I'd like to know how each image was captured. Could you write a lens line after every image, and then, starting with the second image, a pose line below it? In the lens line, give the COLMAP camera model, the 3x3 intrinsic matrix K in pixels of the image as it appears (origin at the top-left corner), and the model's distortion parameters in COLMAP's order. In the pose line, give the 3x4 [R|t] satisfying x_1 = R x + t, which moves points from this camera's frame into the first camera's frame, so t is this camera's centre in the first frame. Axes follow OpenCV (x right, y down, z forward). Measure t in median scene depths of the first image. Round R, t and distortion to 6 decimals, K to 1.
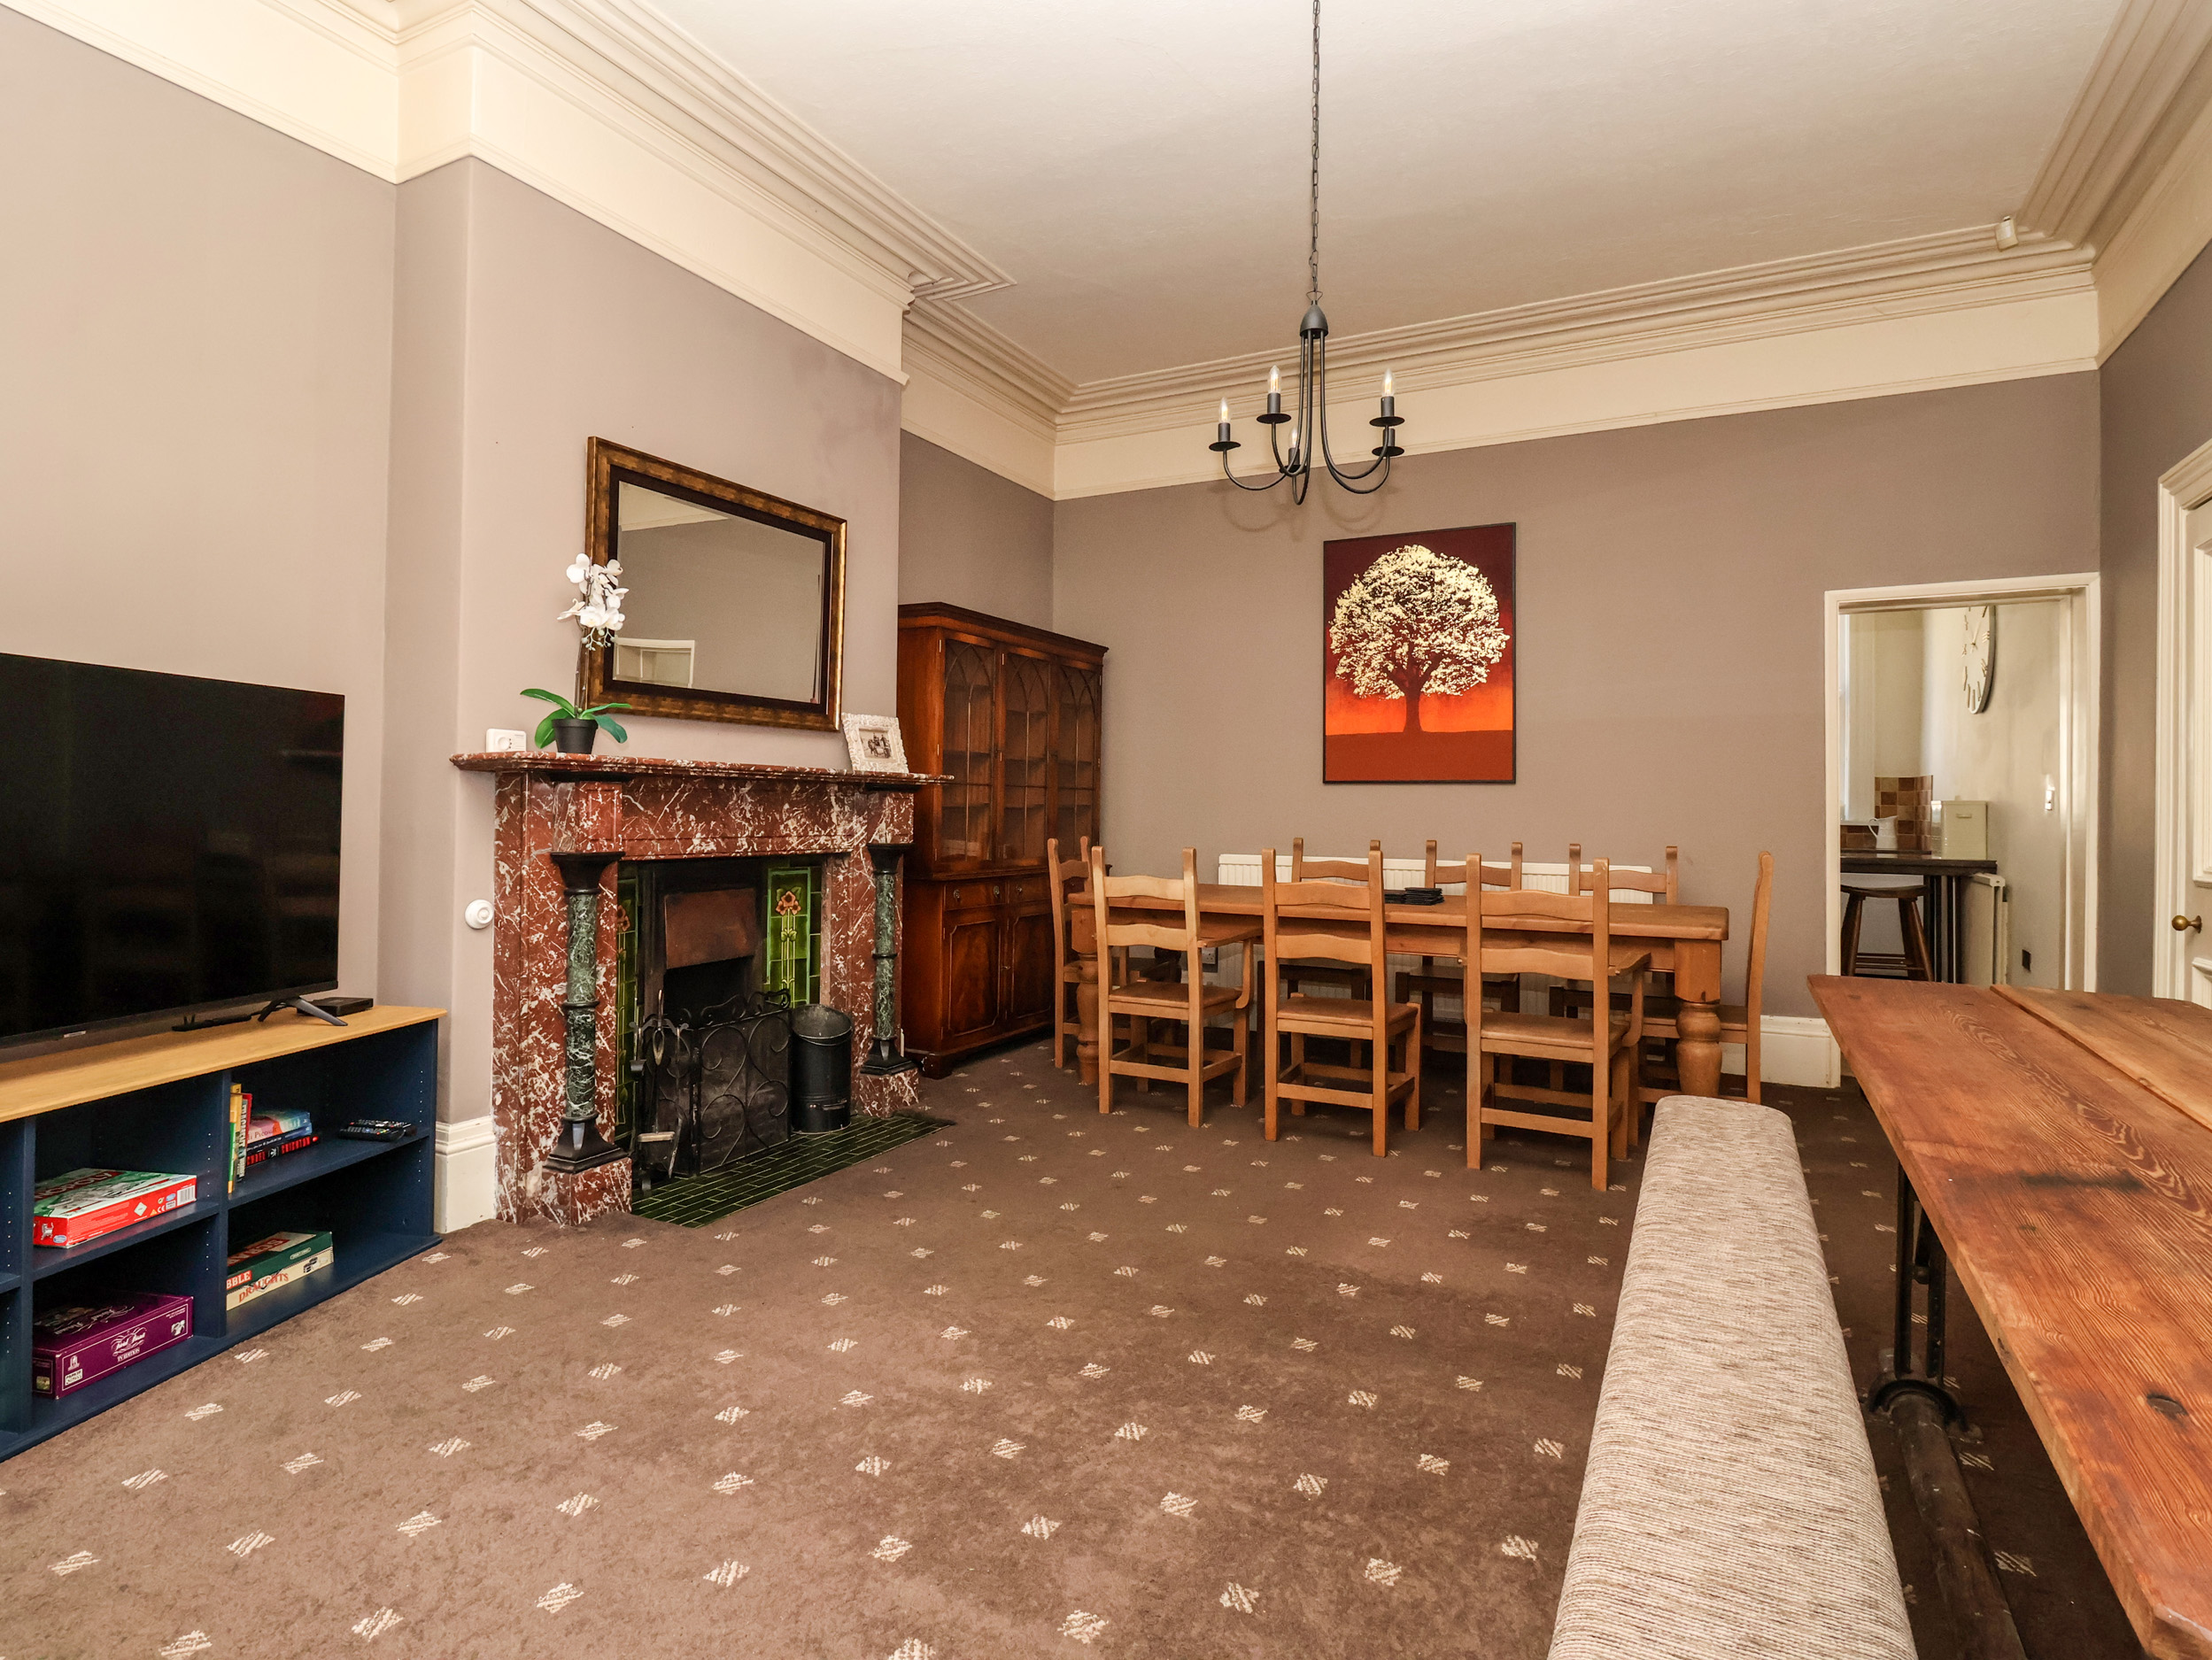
lens RADIAL K [[1140.8, 0, 1100.5], [0, 1140.8, 792.4], [0, 0, 1]] dist [0.004386, -0.014810]
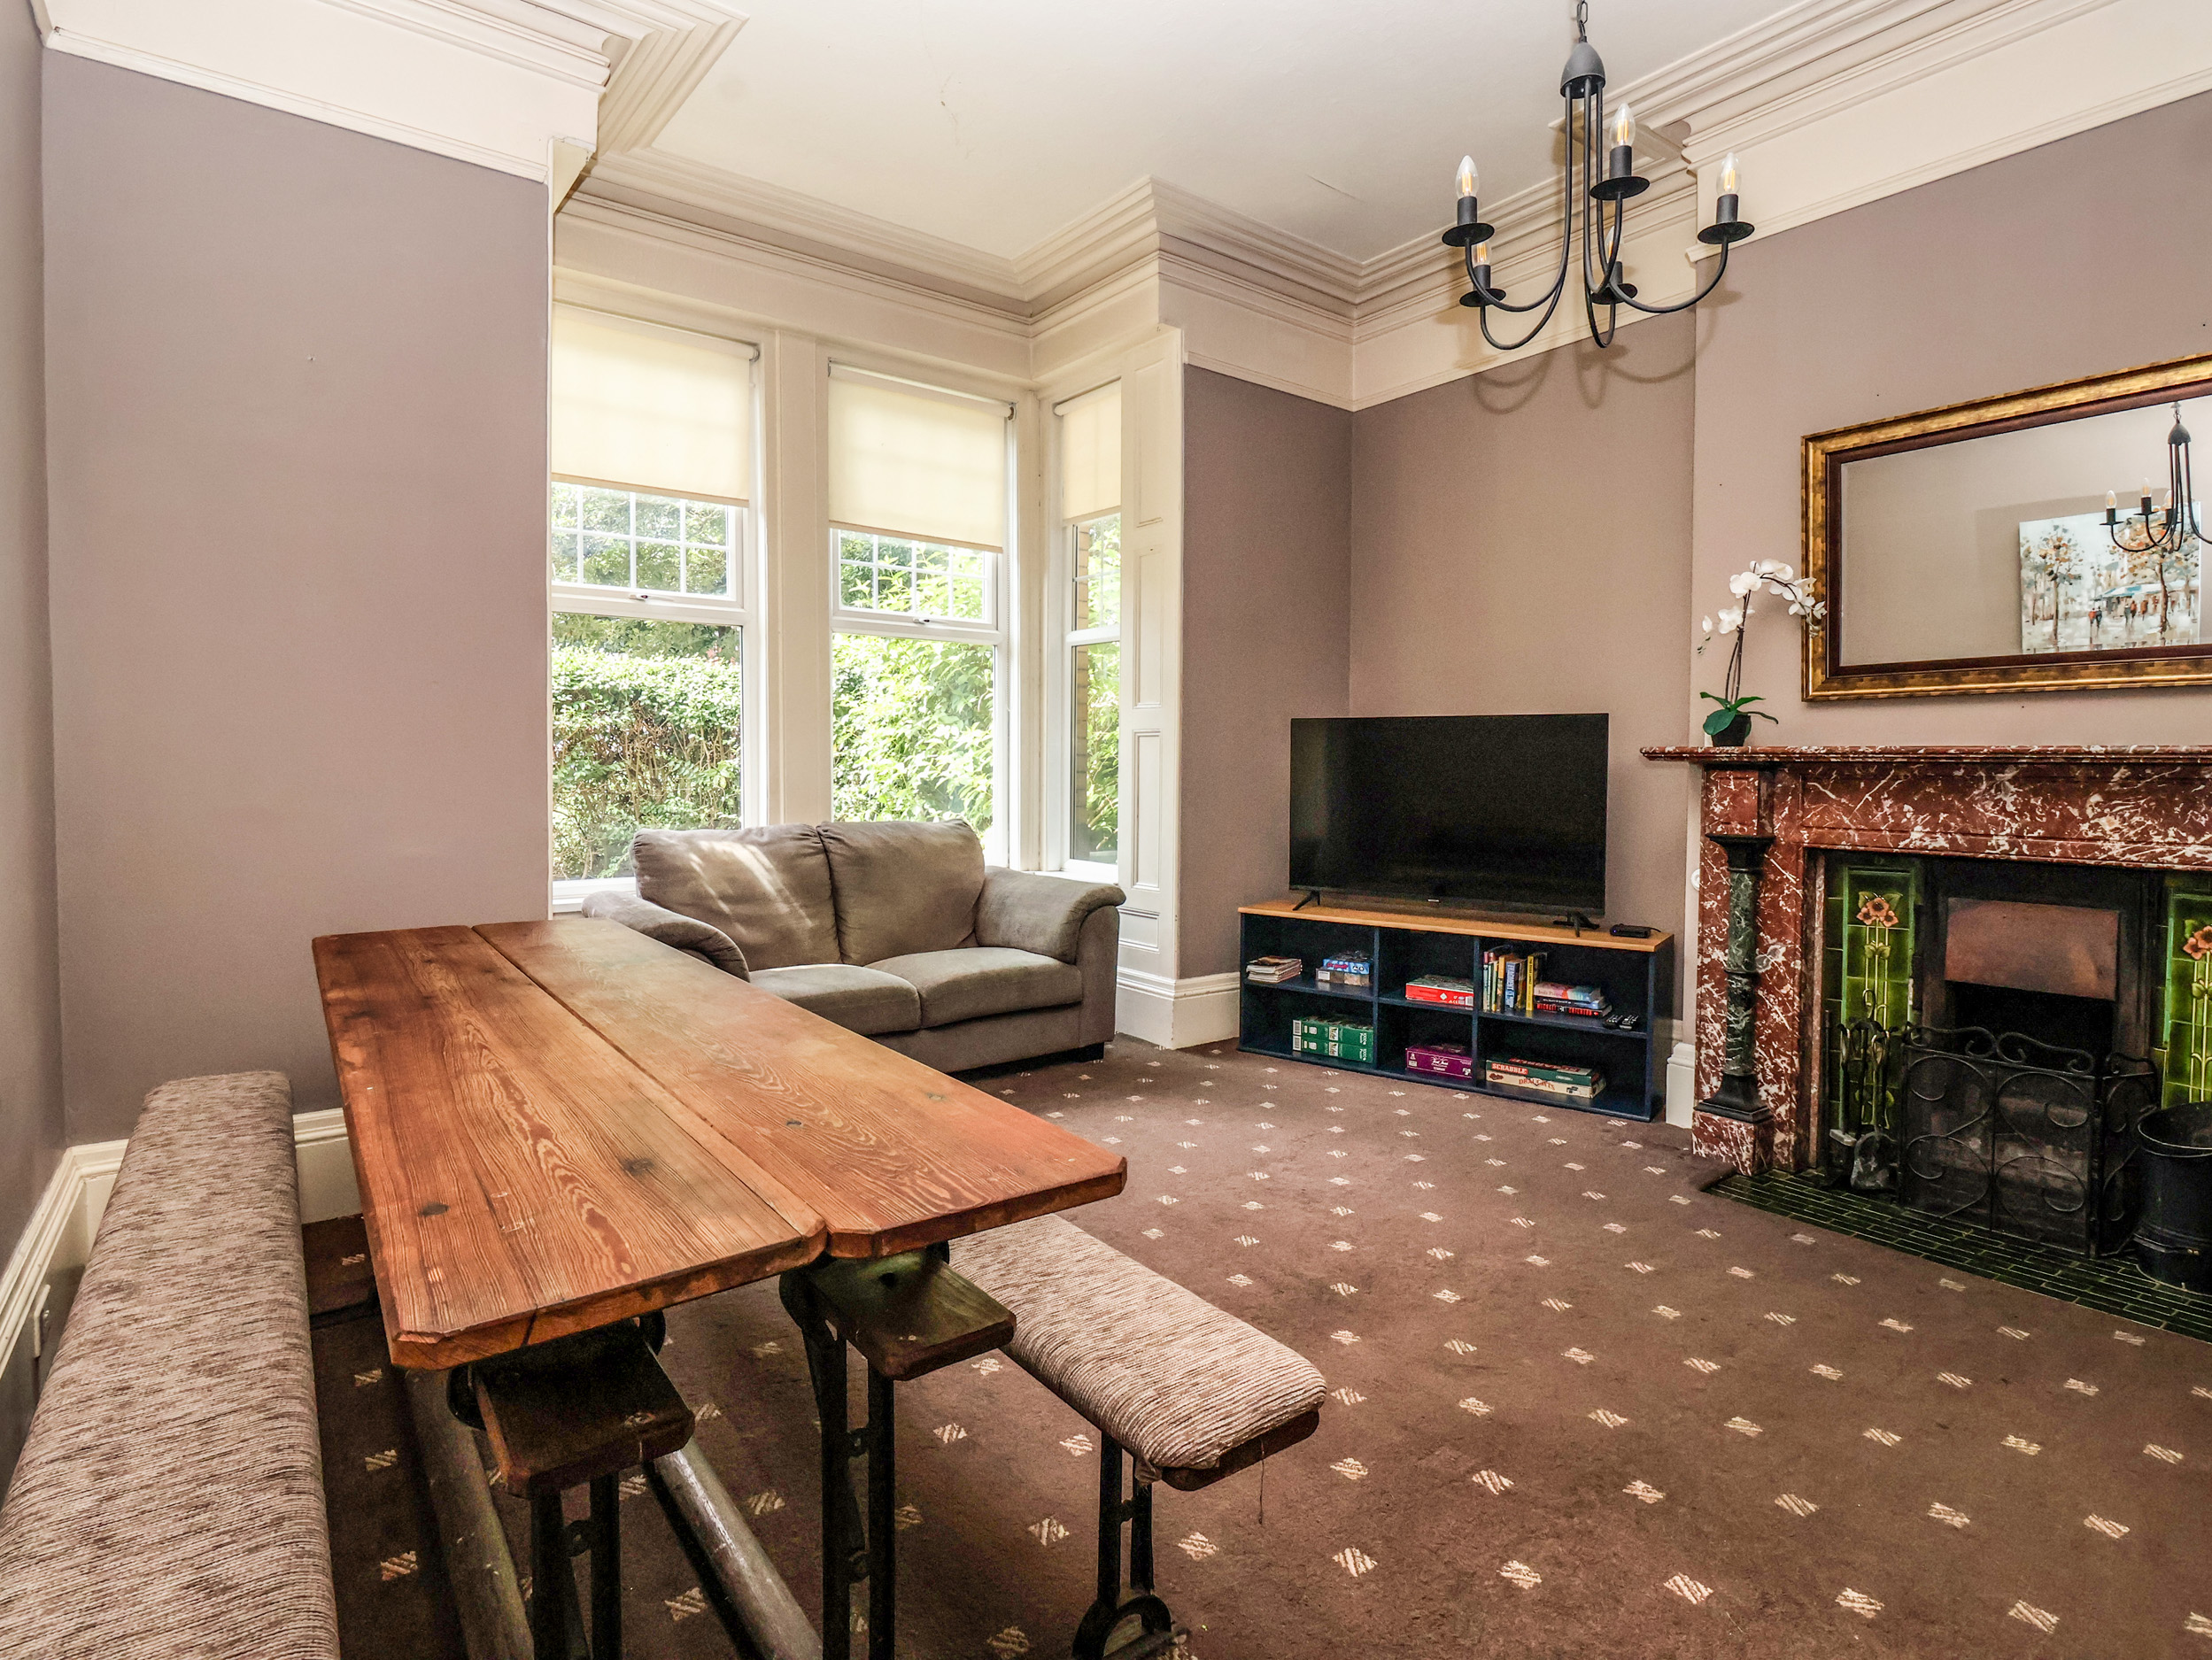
lens RADIAL K [[1140.8, 0, 1100.5], [0, 1140.8, 792.4], [0, 0, 1]] dist [0.004386, -0.014810]
pose [[-0.436571, 0.006219, -0.899648, 0.777868], [-0.000501, 0.999974, 0.007155, 0.004269], [0.899670, 0.003575, -0.436557, 0.889998]]
